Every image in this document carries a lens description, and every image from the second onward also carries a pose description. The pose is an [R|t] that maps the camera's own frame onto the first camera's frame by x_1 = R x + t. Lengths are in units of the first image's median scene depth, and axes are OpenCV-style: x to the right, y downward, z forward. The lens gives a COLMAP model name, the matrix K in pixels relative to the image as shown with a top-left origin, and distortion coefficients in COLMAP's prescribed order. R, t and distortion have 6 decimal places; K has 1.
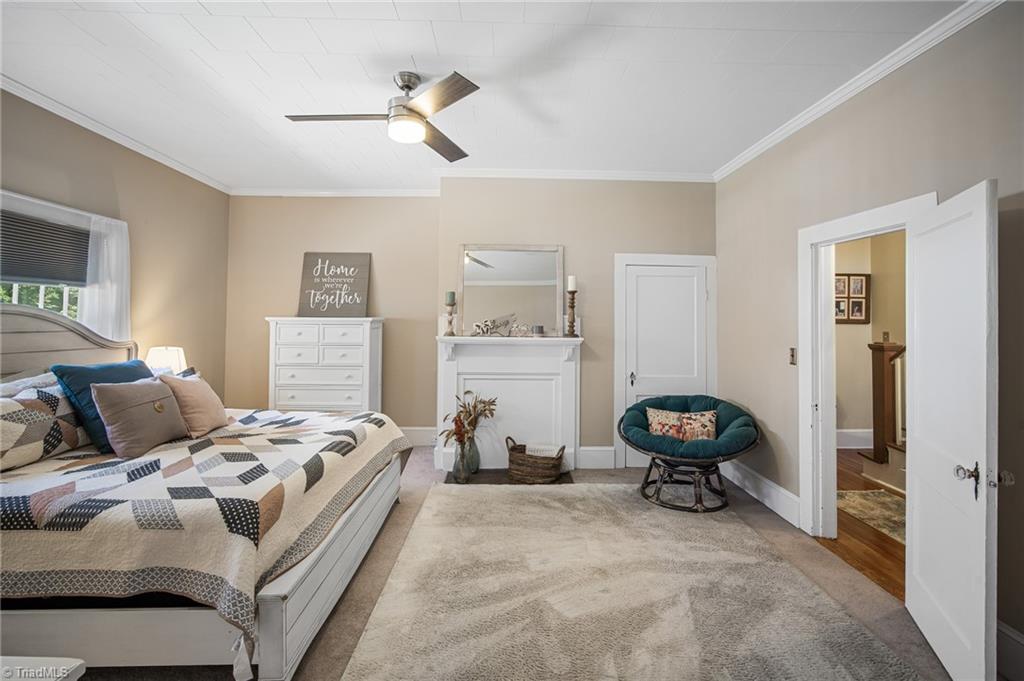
lens RADIAL K [[458.6, 0, 509.3], [0, 458.6, 329.2], [0, 0, 1]] dist [-0.022003, 0.000490]
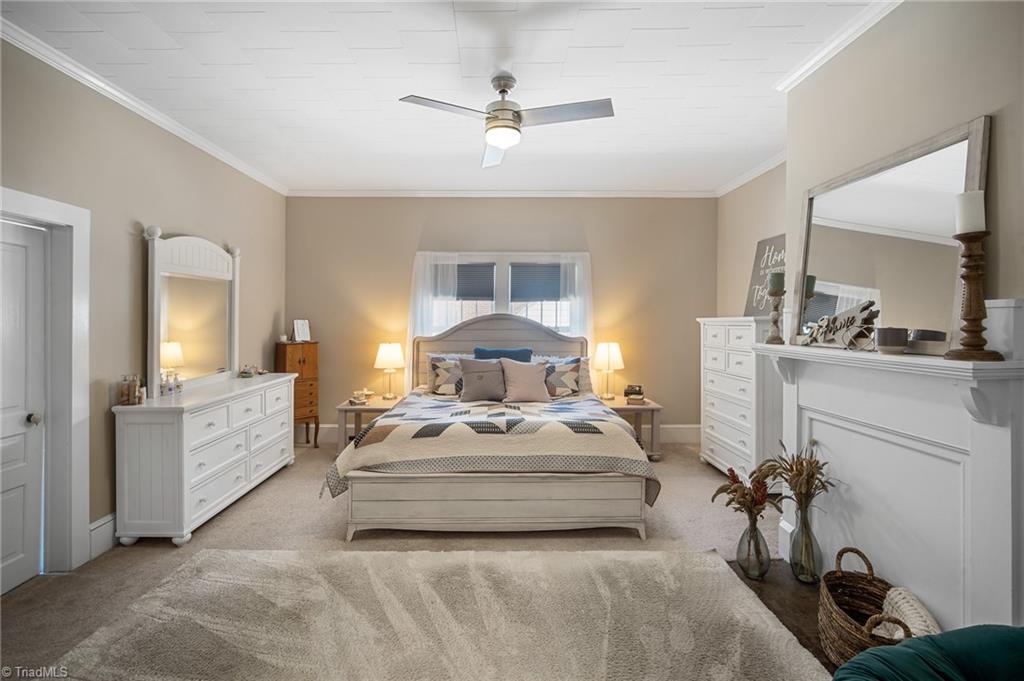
lens RADIAL K [[458.6, 0, 509.3], [0, 458.6, 329.2], [0, 0, 1]] dist [-0.022003, 0.000490]
pose [[0.000470, 0.005948, -0.999982, 0.482425], [-0.014959, 0.999870, 0.005941, -0.002303], [0.999888, 0.014956, 0.000559, 0.638727]]
